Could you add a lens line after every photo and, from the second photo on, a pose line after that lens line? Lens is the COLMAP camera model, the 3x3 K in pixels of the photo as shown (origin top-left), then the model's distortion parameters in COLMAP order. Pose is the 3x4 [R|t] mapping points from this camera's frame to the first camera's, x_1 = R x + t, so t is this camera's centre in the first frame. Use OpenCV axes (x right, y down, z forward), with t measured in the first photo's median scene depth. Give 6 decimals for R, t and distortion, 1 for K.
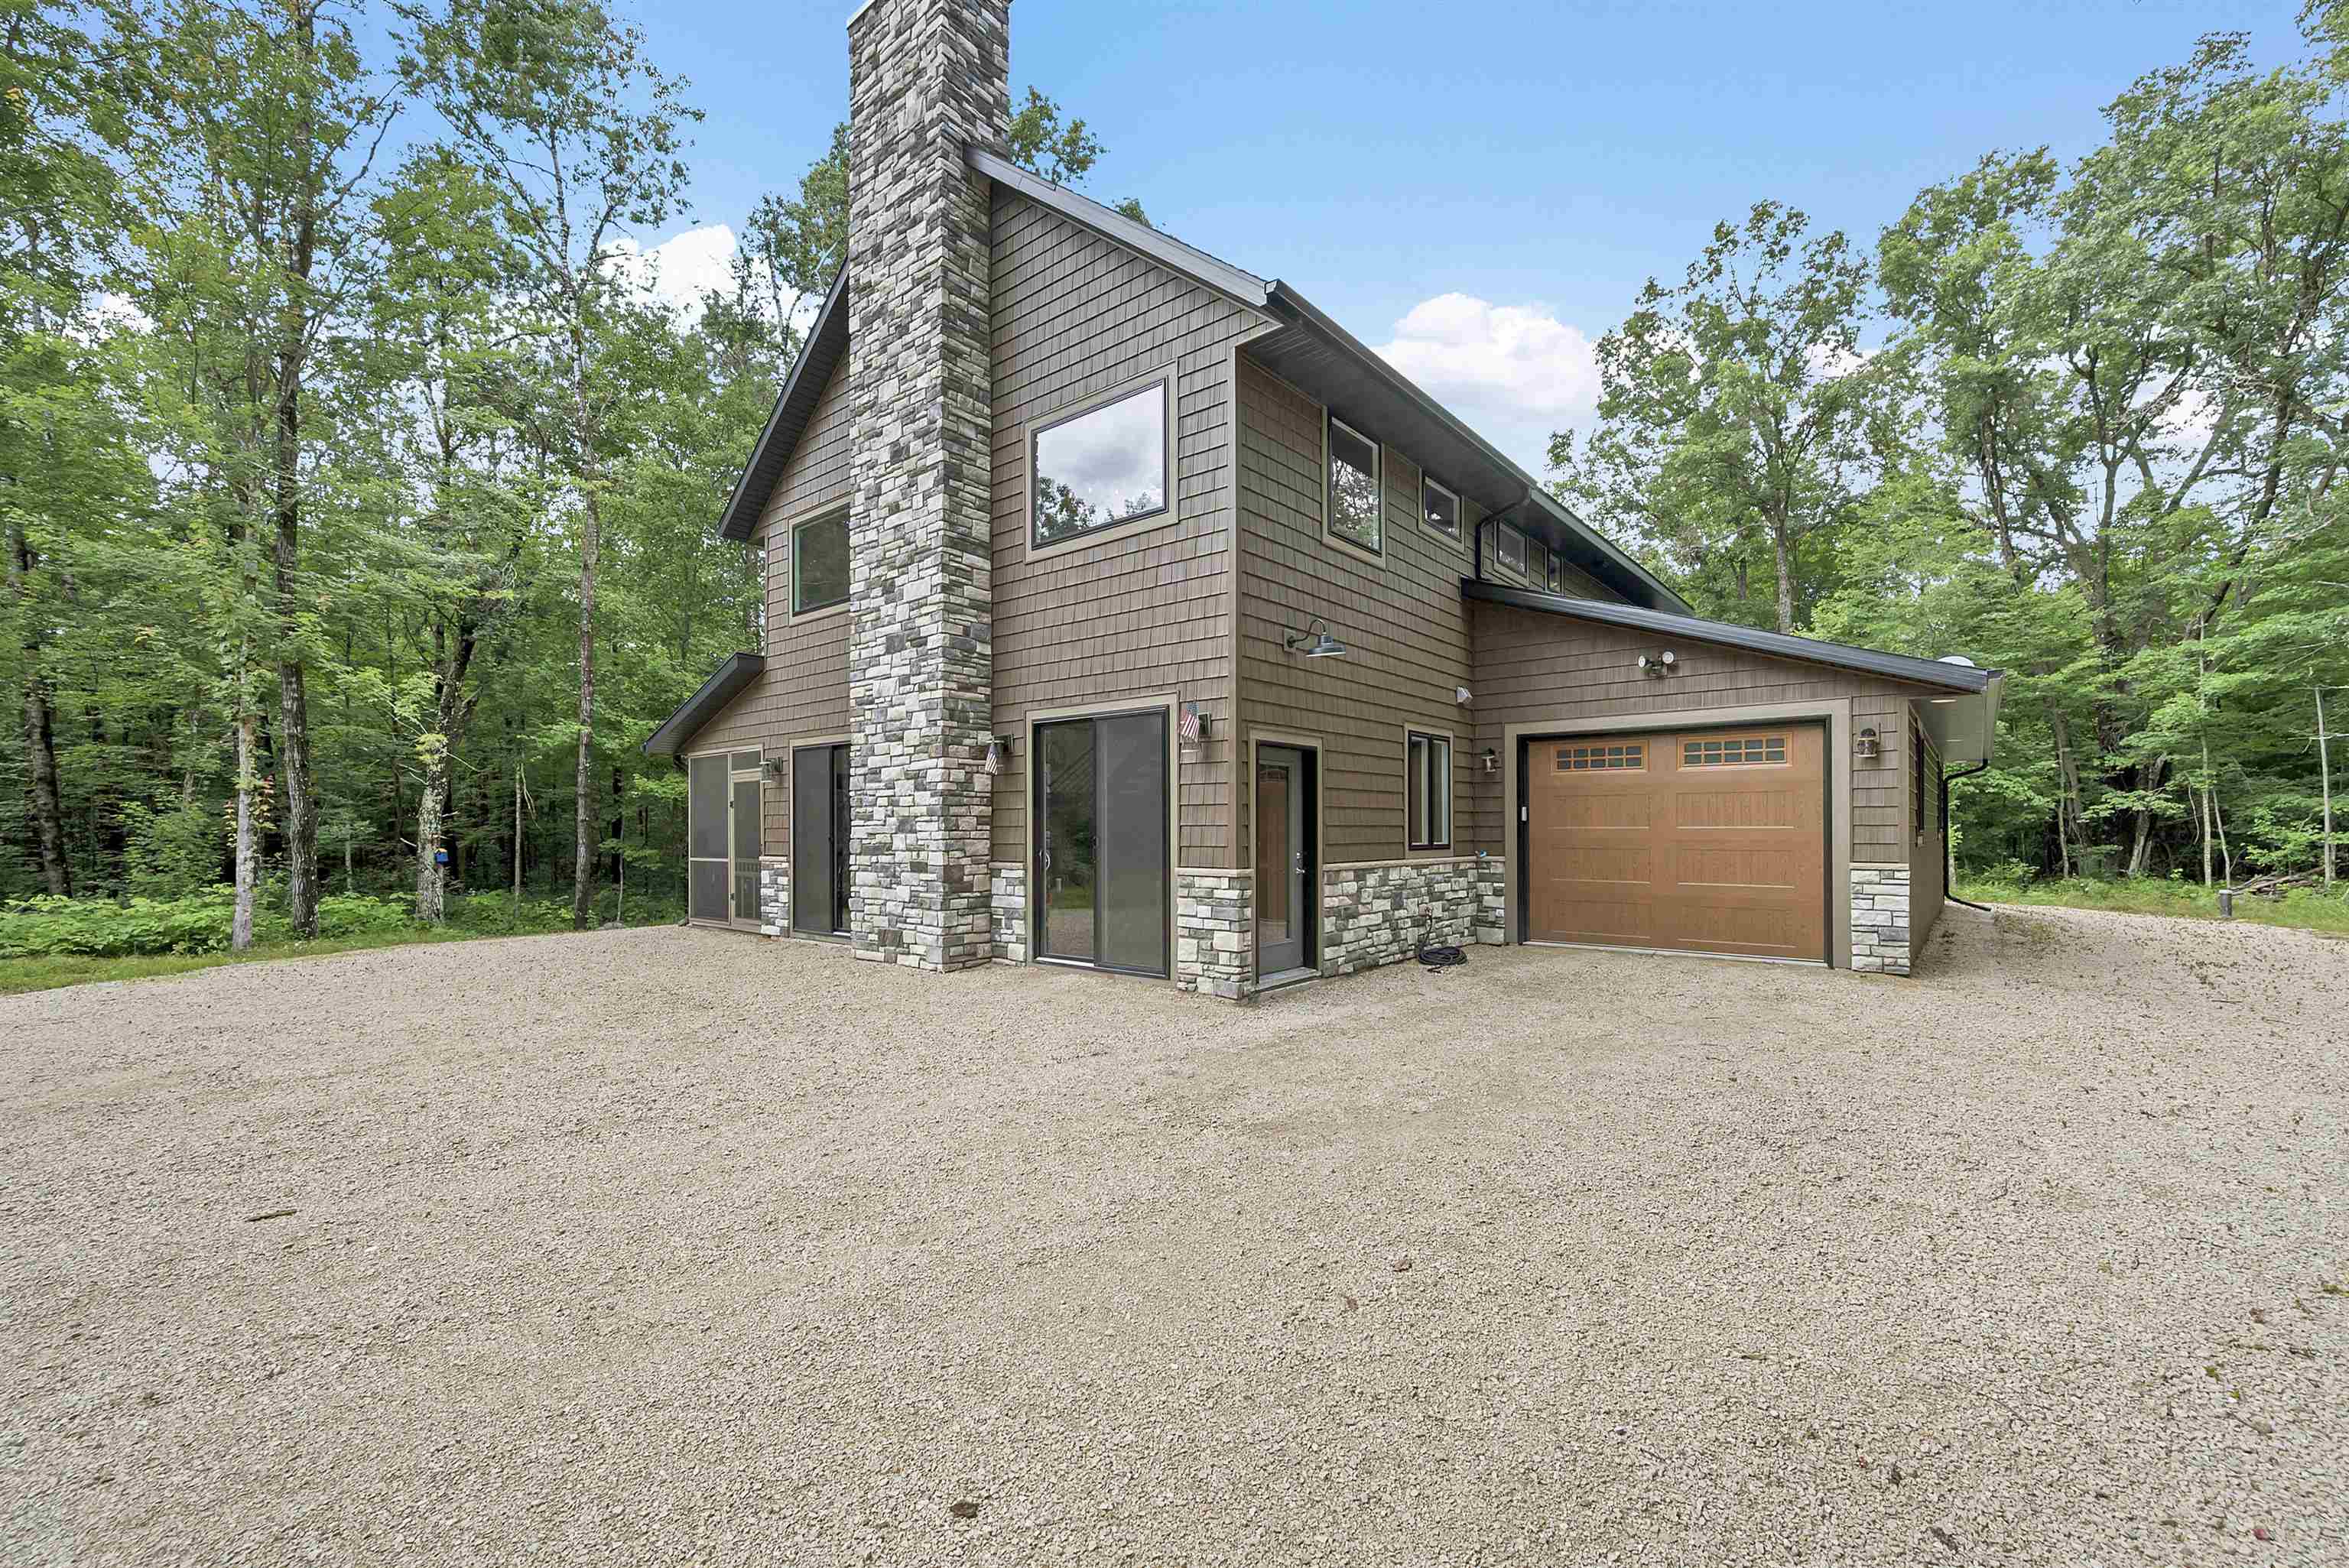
lens RADIAL K [[966.7, 0, 1166.3], [0, 966.7, 816.1], [0, 0, 1]] dist [0.000615, 0.000057]
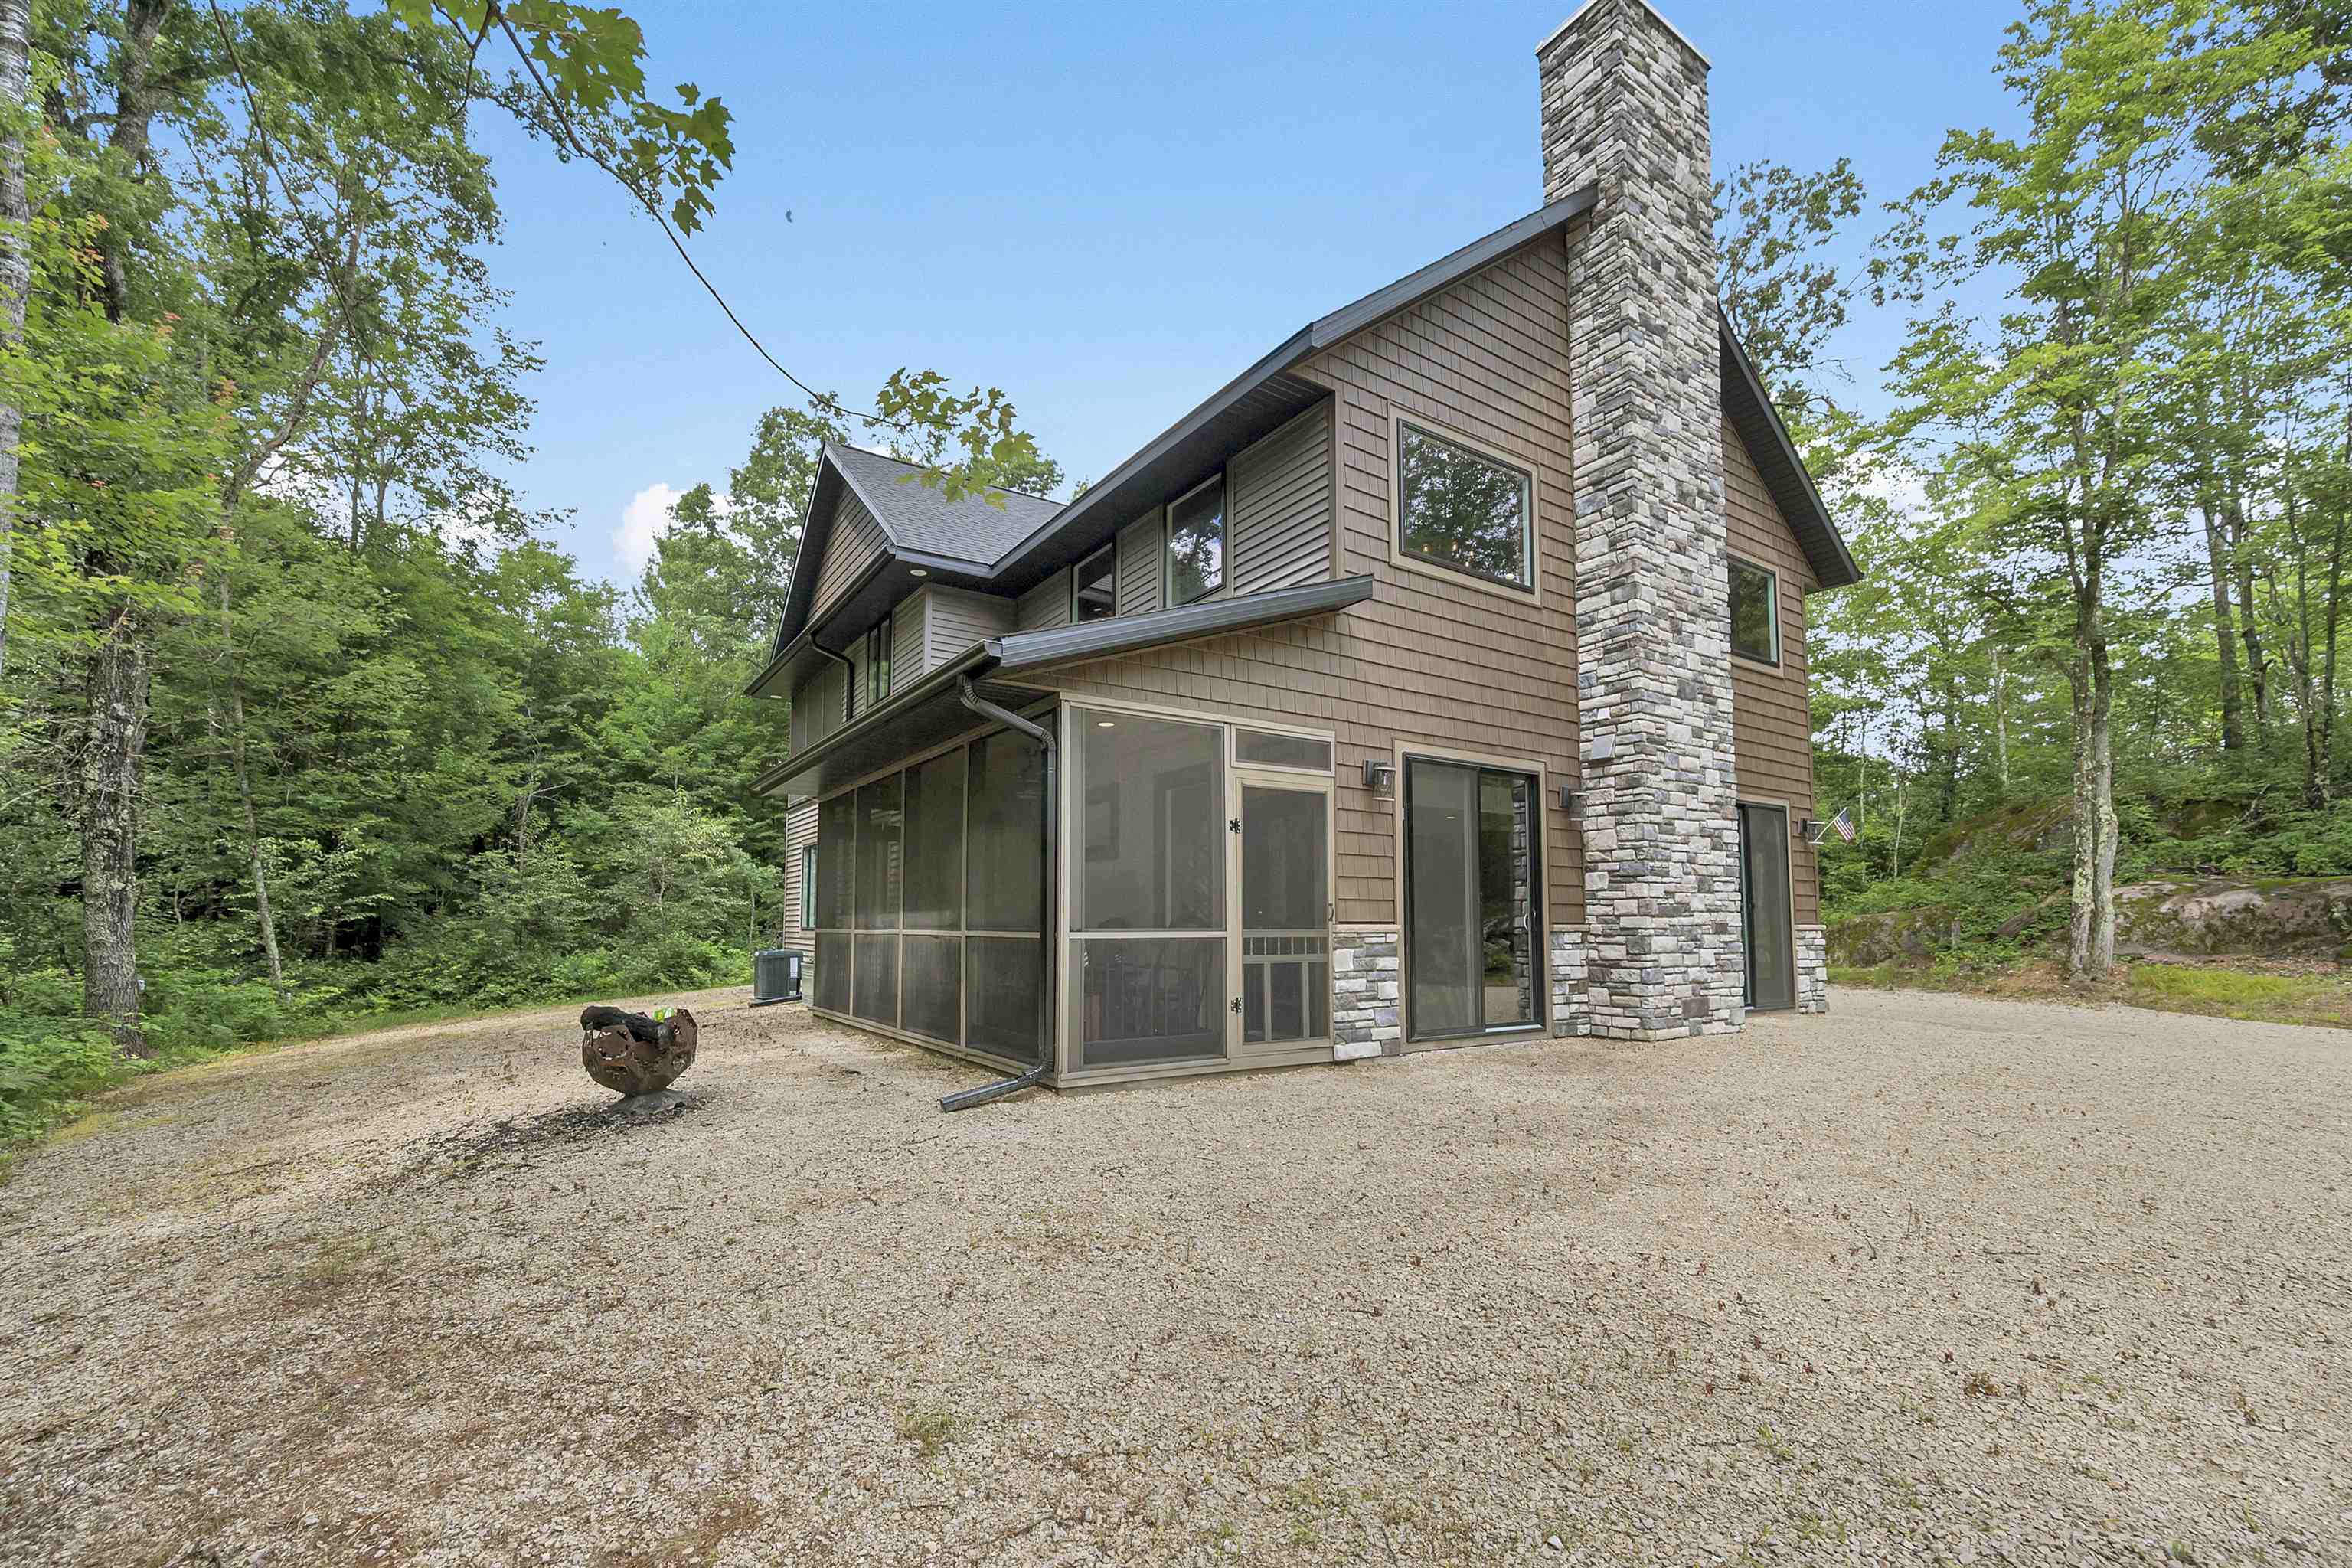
lens RADIAL K [[968.0, 0, 1149.3], [0, 968.0, 847.0], [0, 0, 1]] dist [0.000615, 0.000057]
pose [[0.286886, 0.079403, 0.954668, -1.312579], [-0.018368, 0.996832, -0.077390, 0.055304], [-0.957788, 0.004667, 0.287436, 1.228971]]
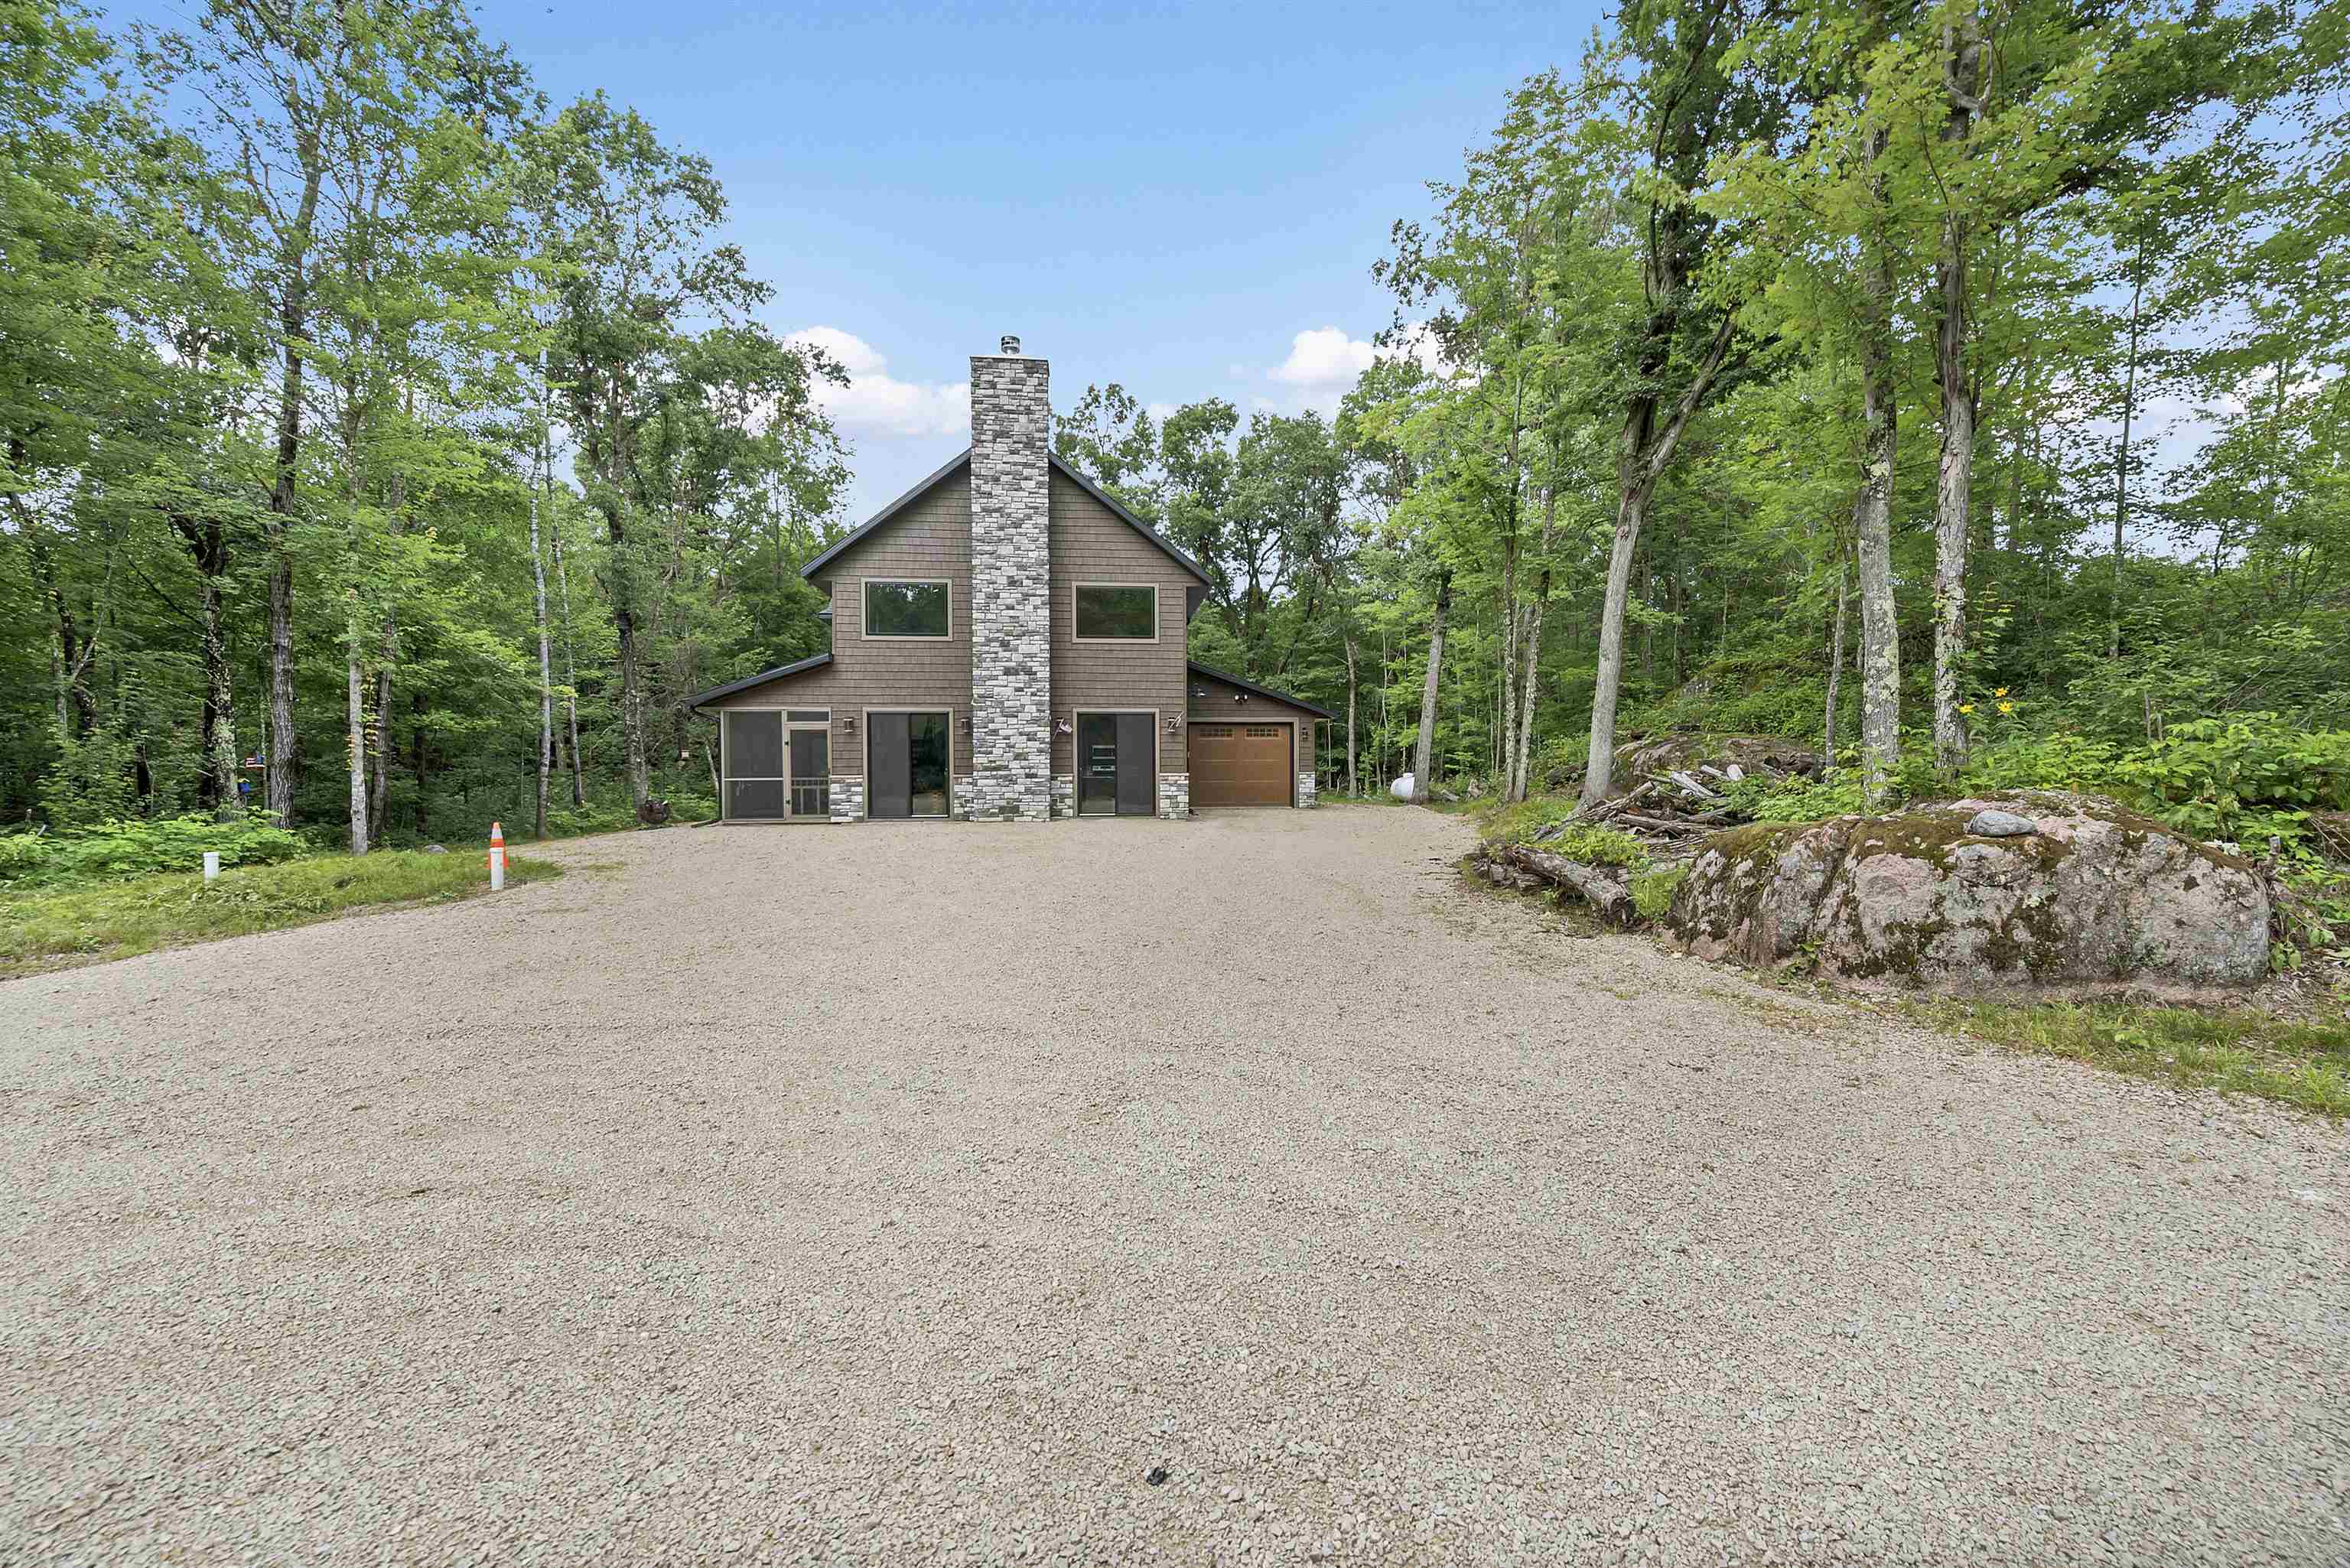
lens RADIAL K [[967.1, 0, 1173.9], [0, 967.1, 783.9], [0, 0, 1]] dist [0.000615, 0.000057]
pose [[0.703311, -0.009983, 0.710812, -1.544045], [-0.007319, 0.999747, 0.021283, 0.021229], [-0.710844, -0.020171, 0.703060, -0.757291]]
